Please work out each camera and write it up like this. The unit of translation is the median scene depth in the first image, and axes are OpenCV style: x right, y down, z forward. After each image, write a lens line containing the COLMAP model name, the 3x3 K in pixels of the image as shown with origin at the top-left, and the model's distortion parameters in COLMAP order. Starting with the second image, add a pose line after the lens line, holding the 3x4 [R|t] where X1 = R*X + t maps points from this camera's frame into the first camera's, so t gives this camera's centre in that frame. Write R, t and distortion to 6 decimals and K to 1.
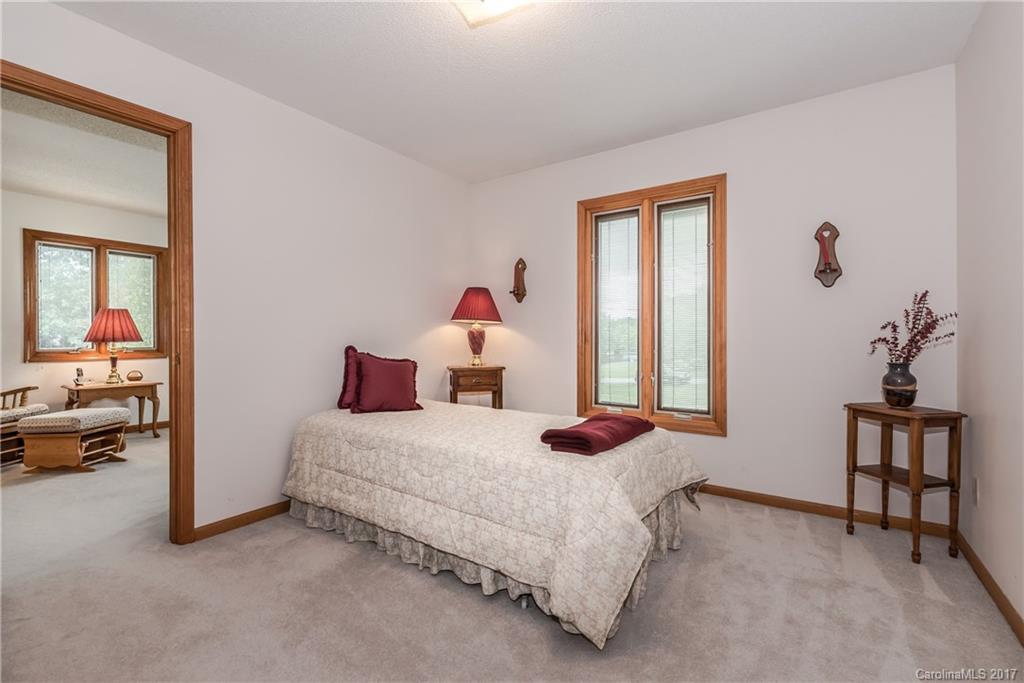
lens RADIAL K [[447.2, 0, 511.1], [0, 447.2, 334.2], [0, 0, 1]] dist [-0.003415, 0.000812]
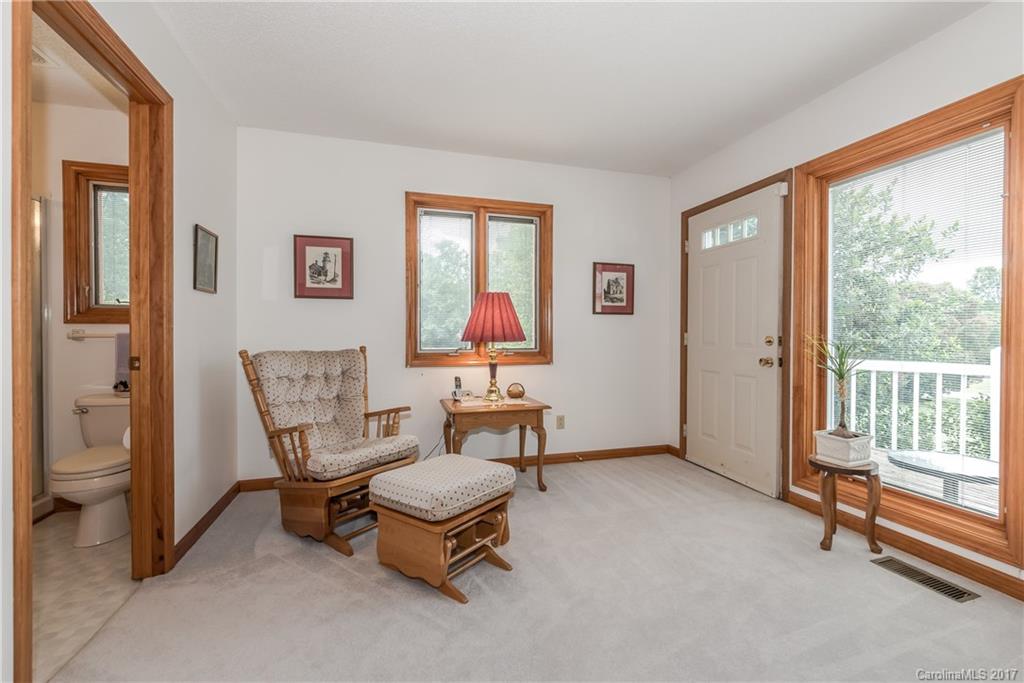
lens RADIAL K [[447.2, 0, 508.1], [0, 447.2, 337.1], [0, 0, 1]] dist [-0.003415, 0.000812]
pose [[0.768629, 0.011838, -0.639586, -0.433243], [-0.003530, 0.999892, 0.014266, 0.000802], [0.639686, -0.008707, 0.768587, 0.485853]]
